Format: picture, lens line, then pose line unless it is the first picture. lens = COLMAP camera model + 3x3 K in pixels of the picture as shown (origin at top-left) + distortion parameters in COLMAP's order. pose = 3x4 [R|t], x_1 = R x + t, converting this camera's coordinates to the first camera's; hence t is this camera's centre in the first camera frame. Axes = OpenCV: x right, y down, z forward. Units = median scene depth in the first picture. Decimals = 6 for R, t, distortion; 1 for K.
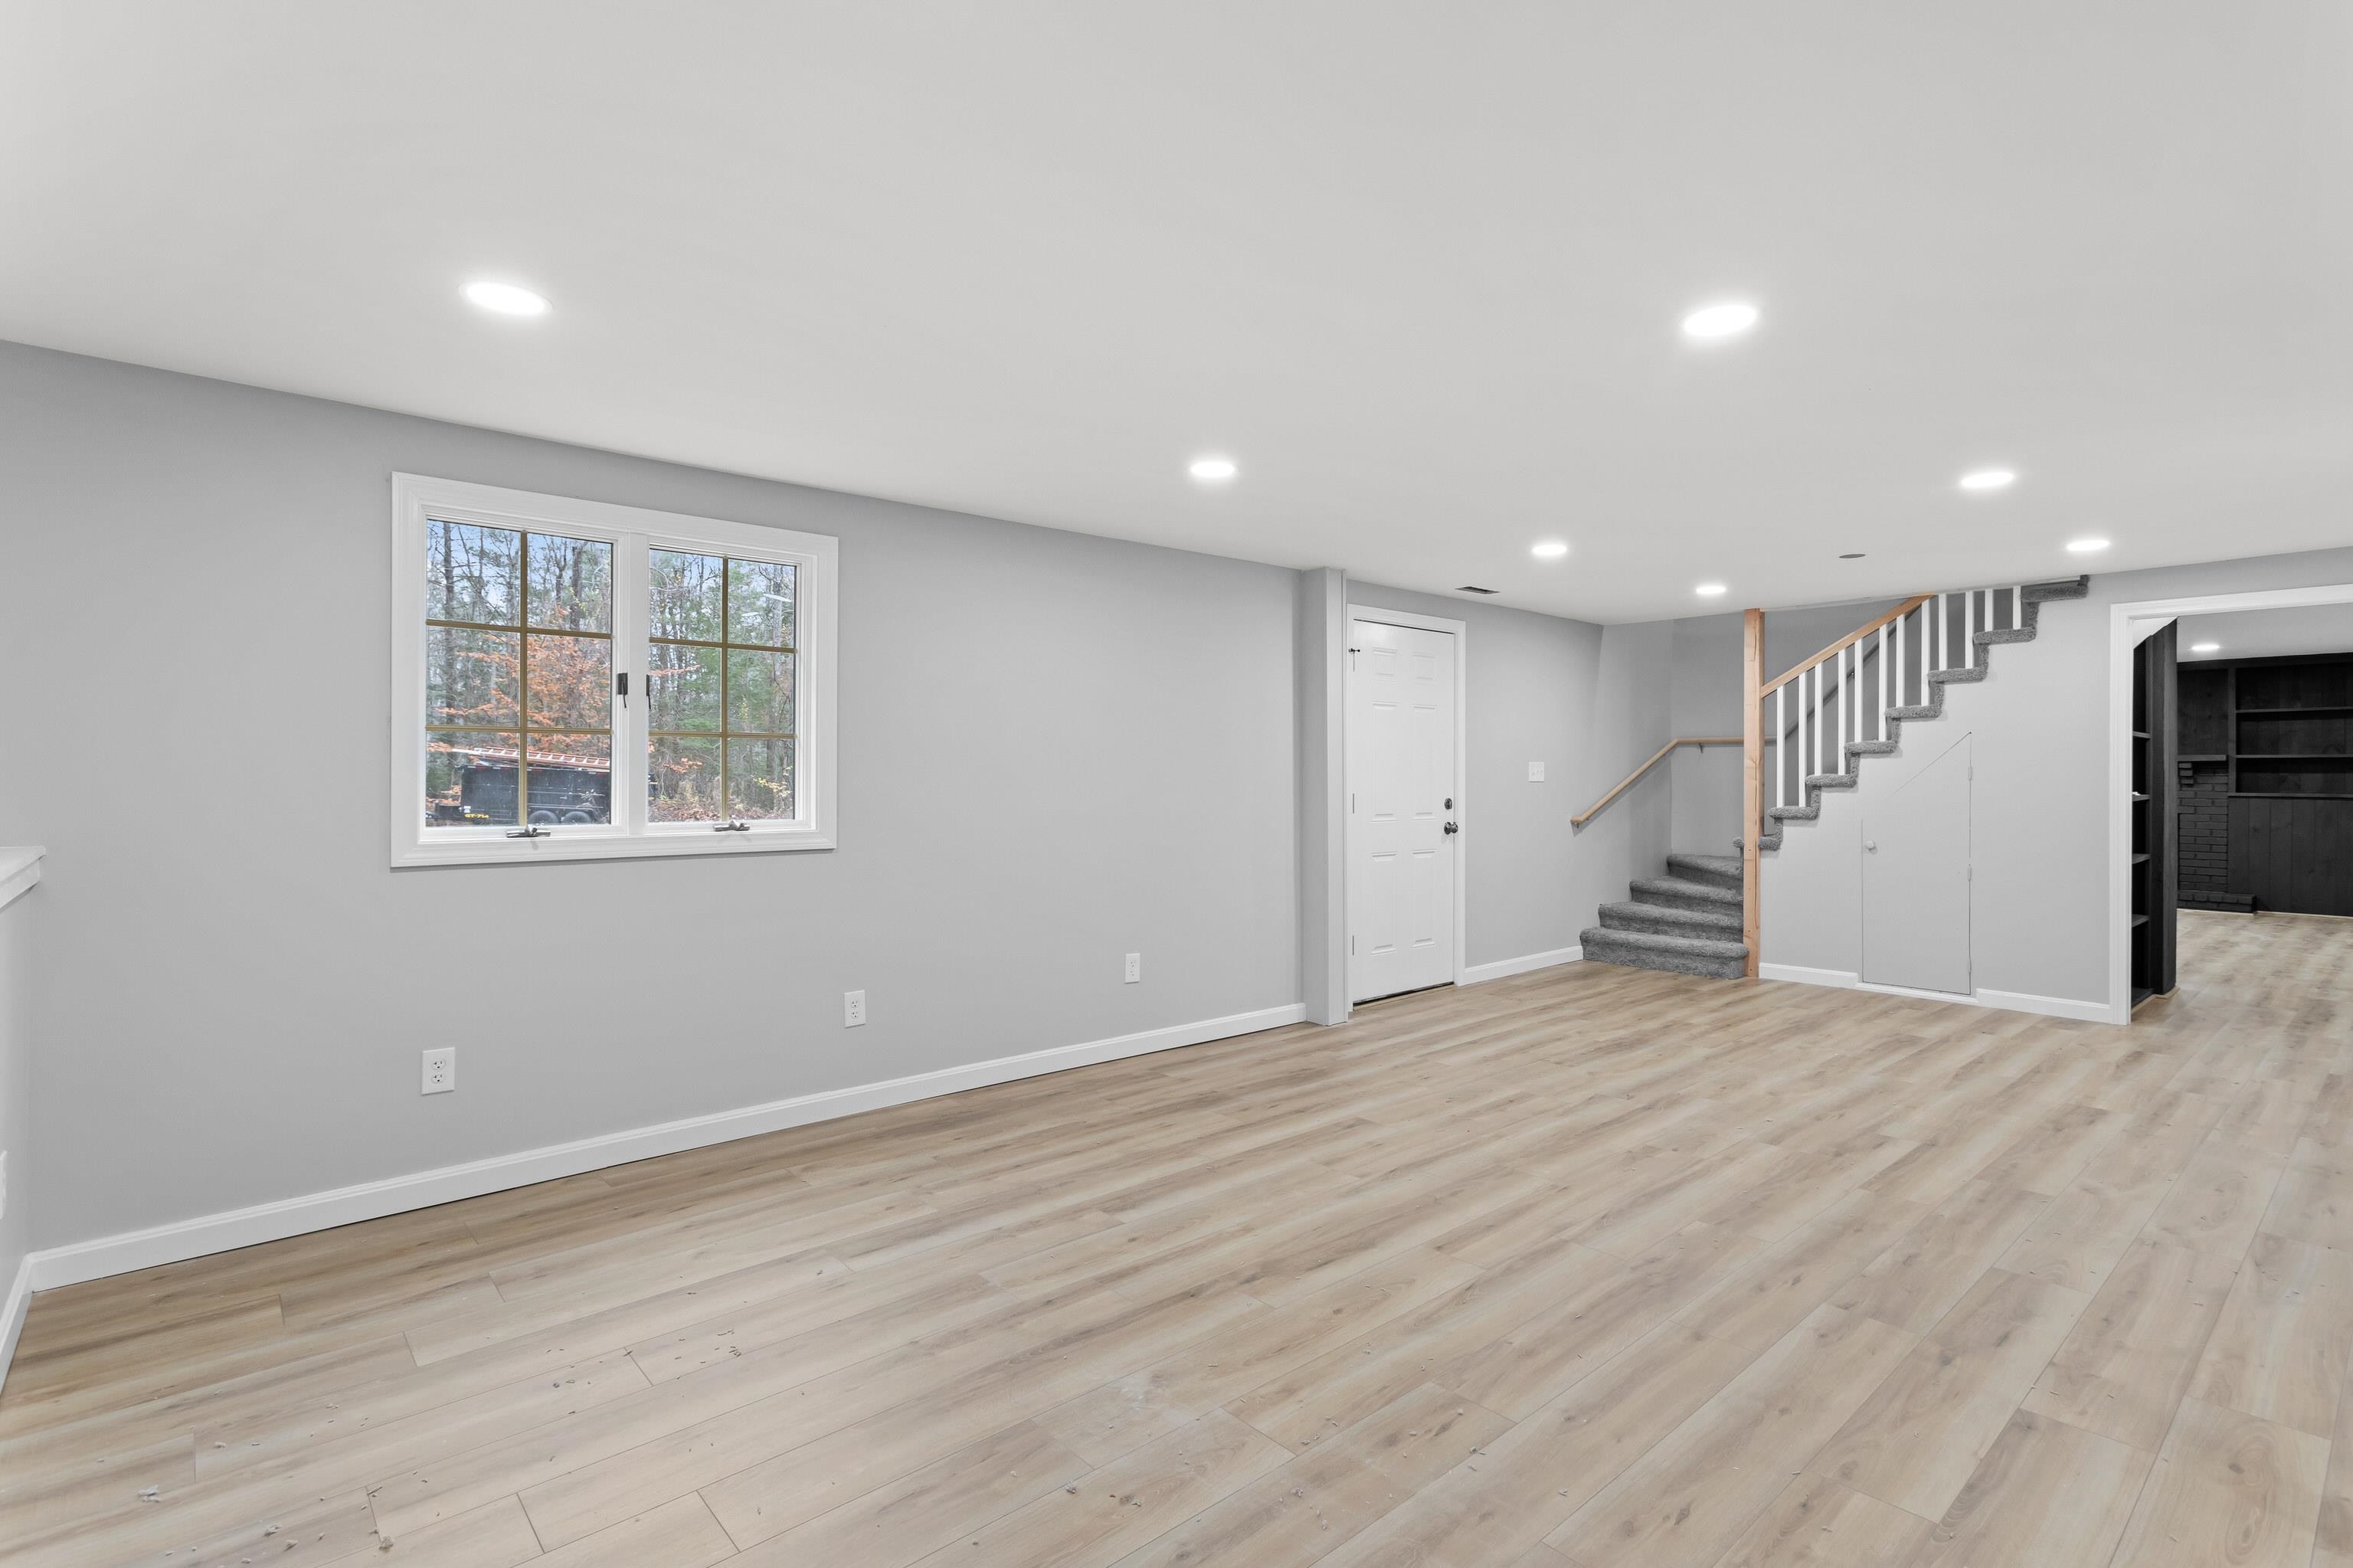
lens RADIAL K [[1122.5, 0, 1182.1], [0, 1122.5, 772.0], [0, 0, 1]] dist [-0.003211, 0.000782]
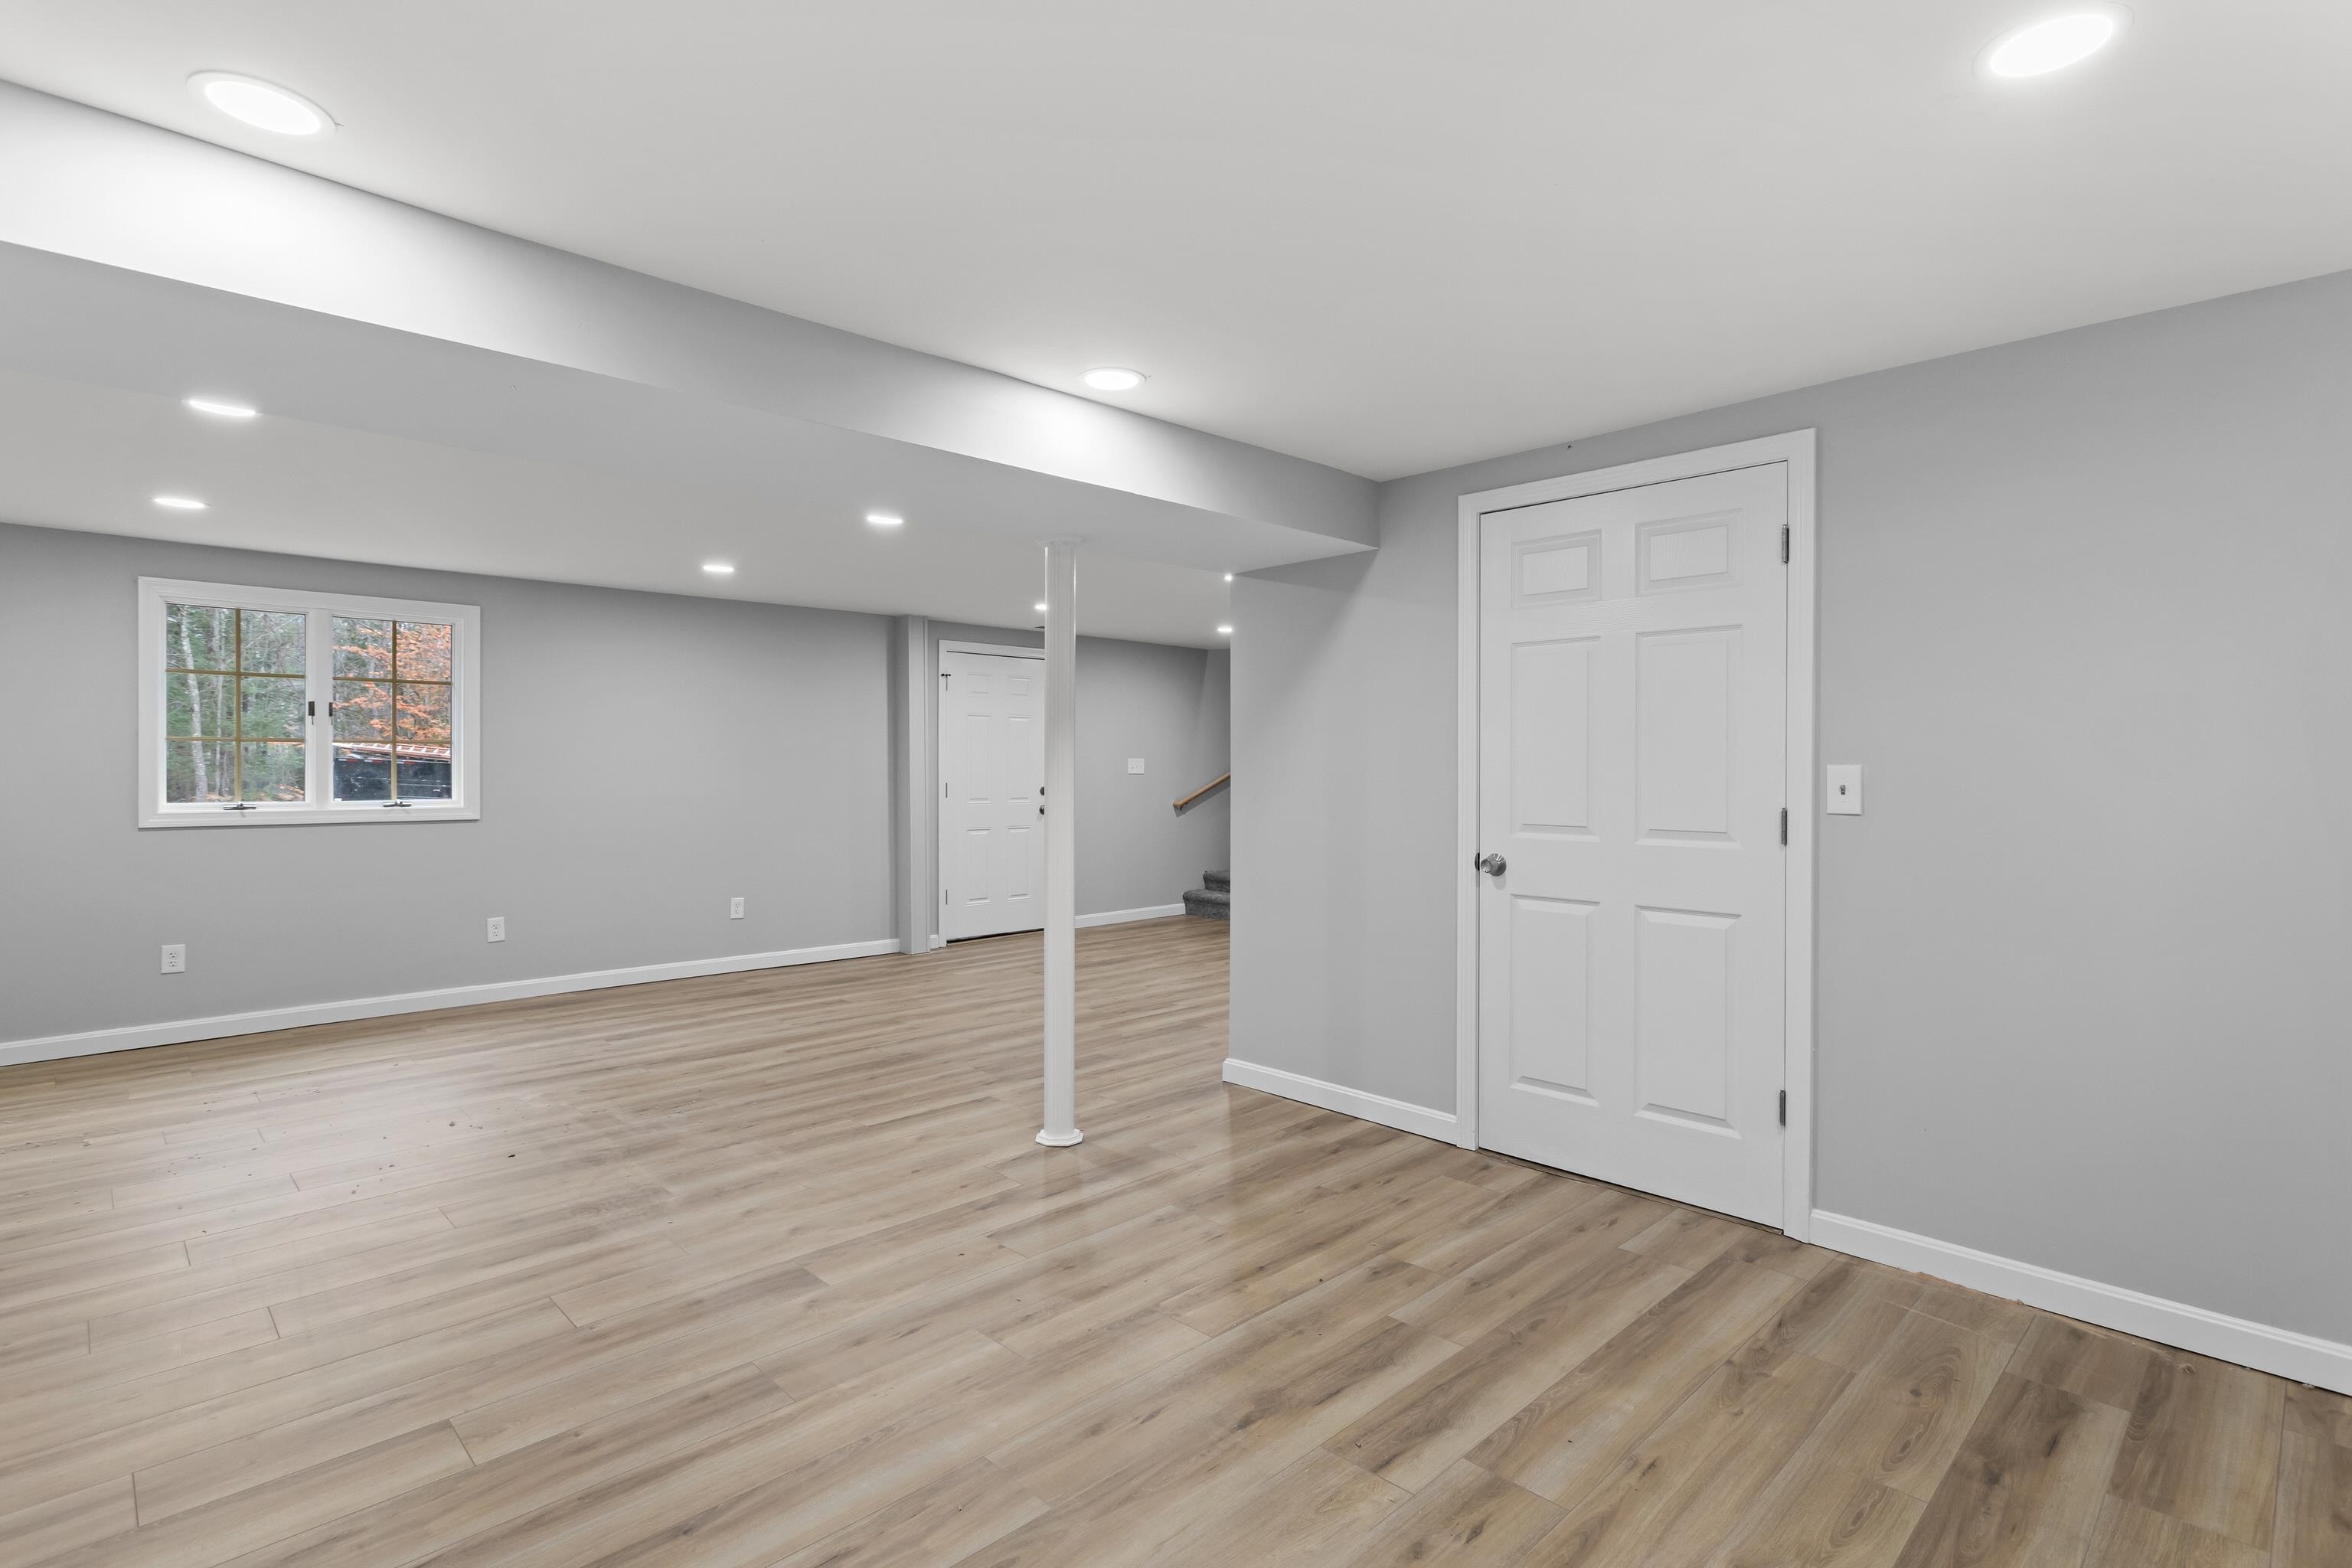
lens RADIAL K [[1134.5, 0, 1178.9], [0, 1134.5, 771.0], [0, 0, 1]] dist [0.001196, -0.000256]
pose [[0.998470, 0.000330, 0.055295, 0.529926], [-0.000631, 0.999985, 0.005423, -0.003531], [-0.055292, -0.005449, 0.998455, -0.535629]]
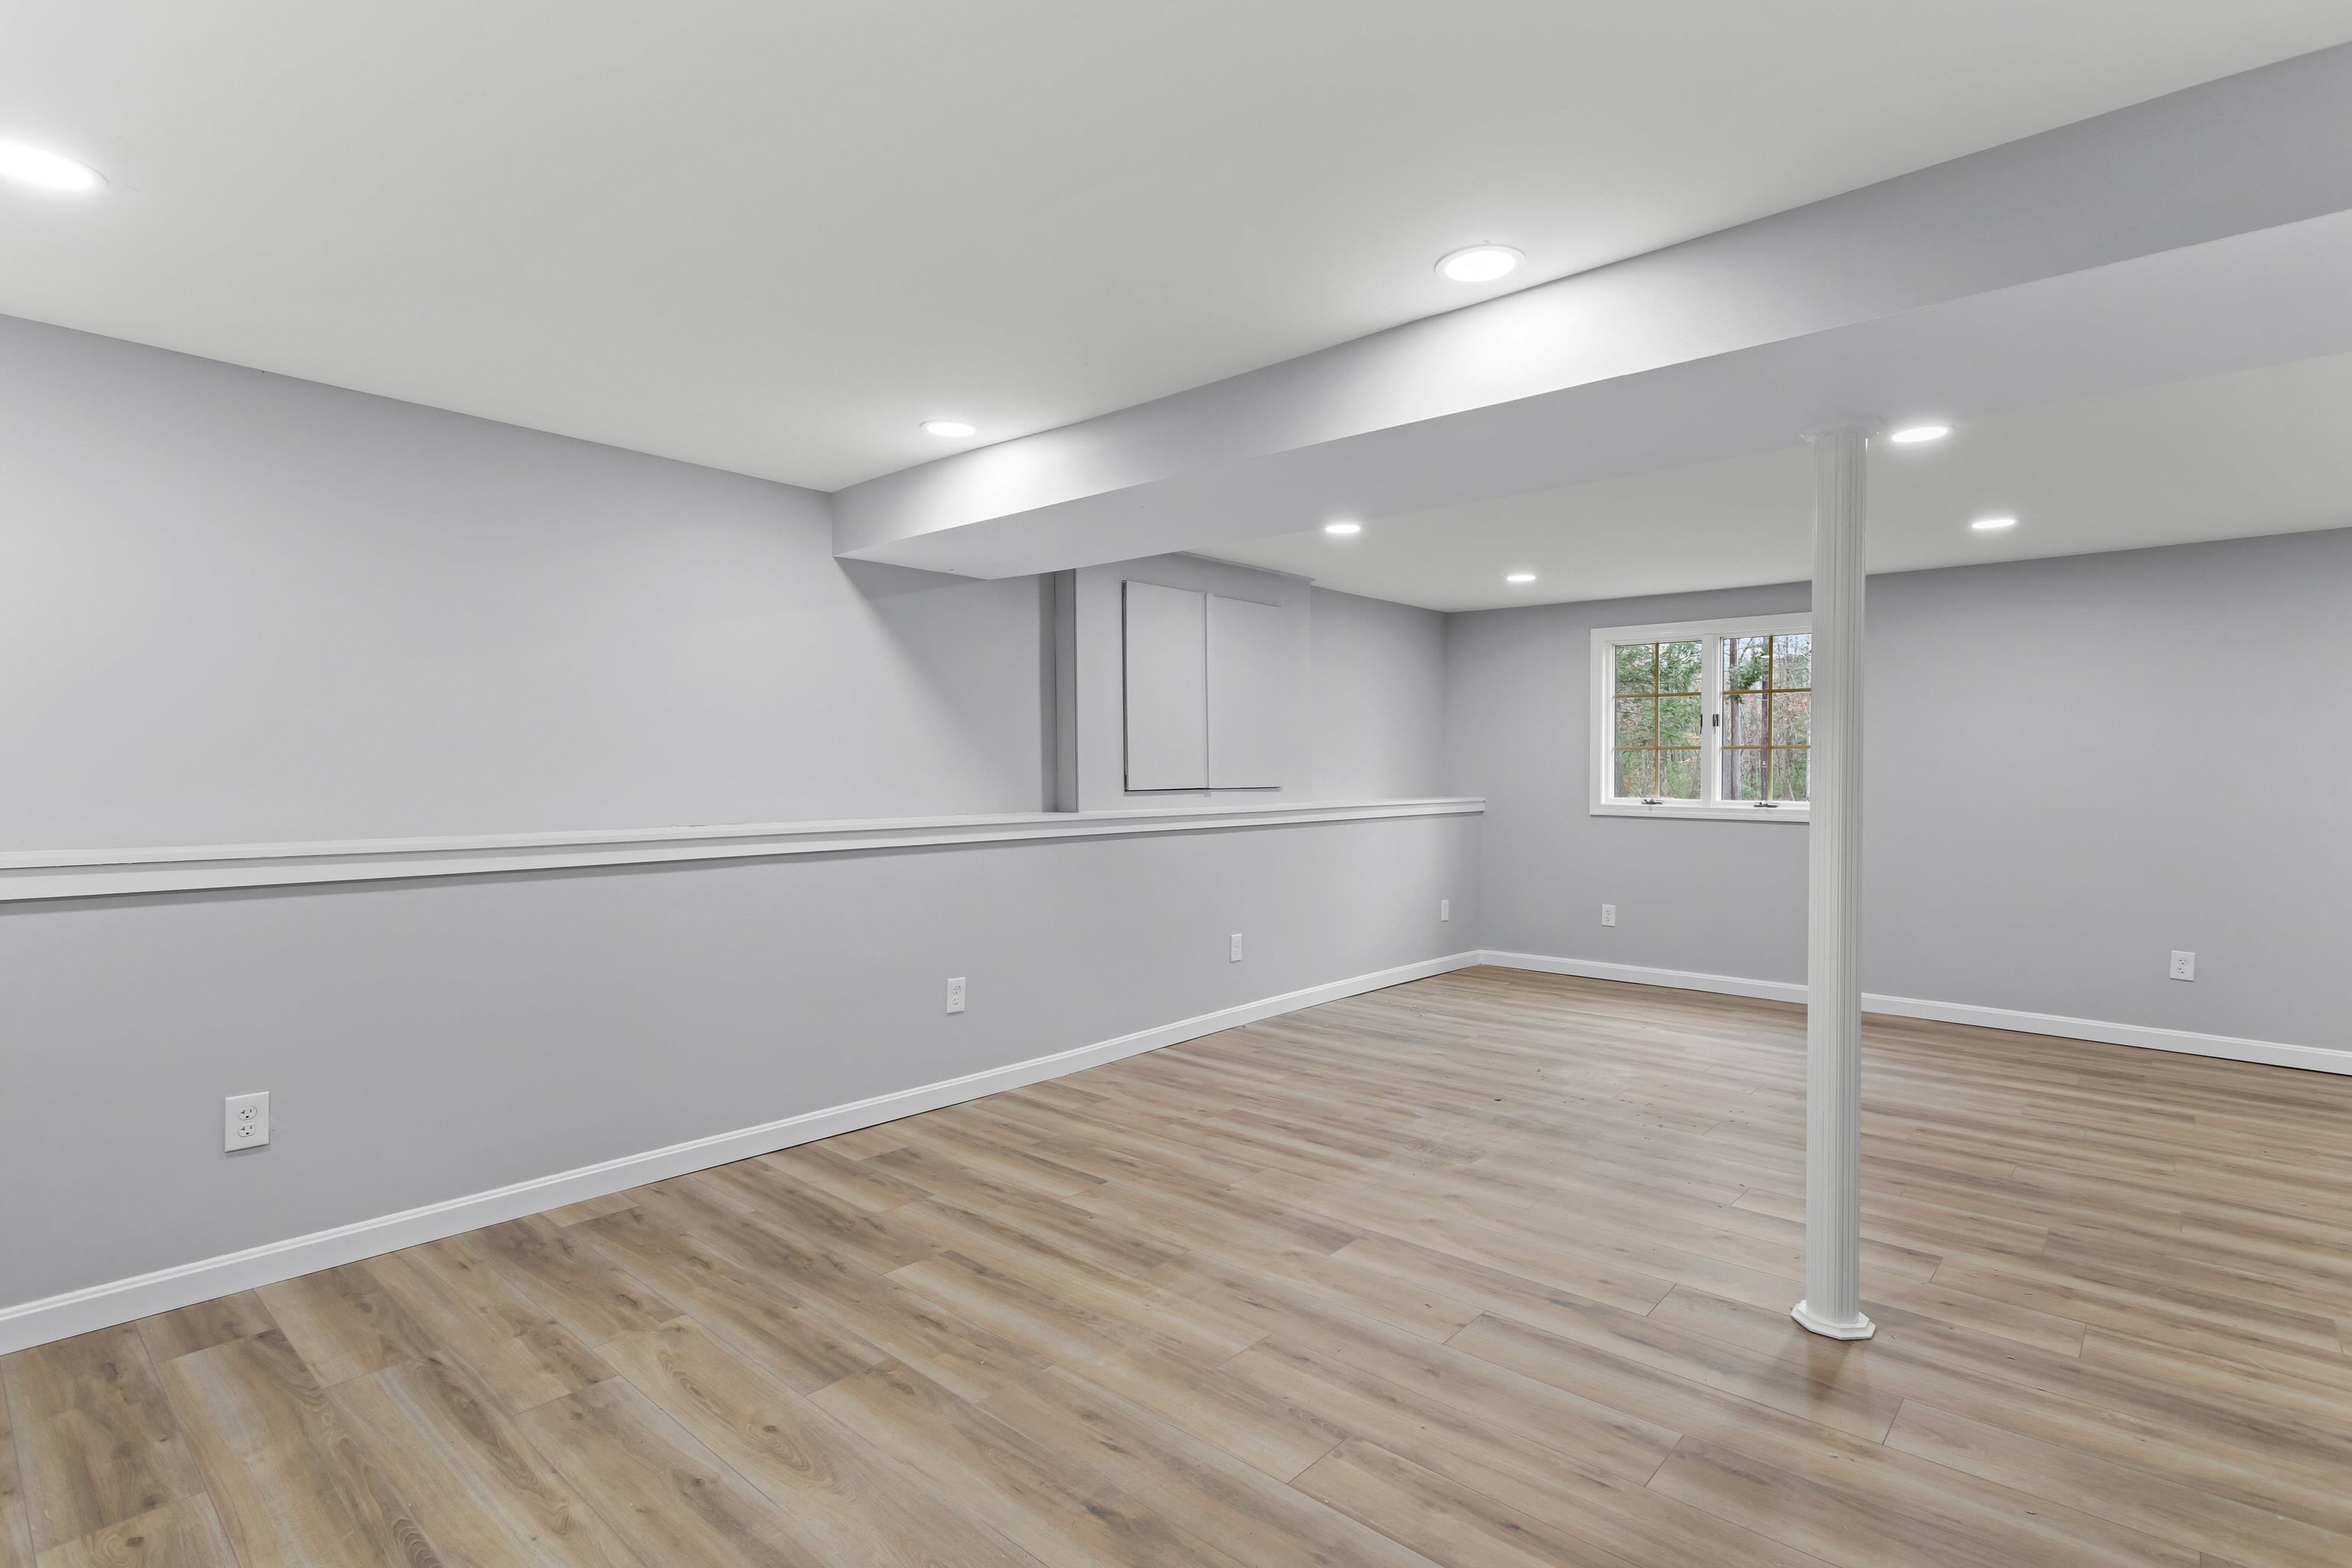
lens RADIAL K [[1136.2, 0, 1195.5], [0, 1136.2, 774.5], [0, 0, 1]] dist [-0.000319, -0.000379]
pose [[0.134072, 0.005758, -0.990955, 1.065308], [-0.003429, 0.999980, 0.005346, -0.000284], [0.990966, 0.002682, 0.134089, -0.023689]]
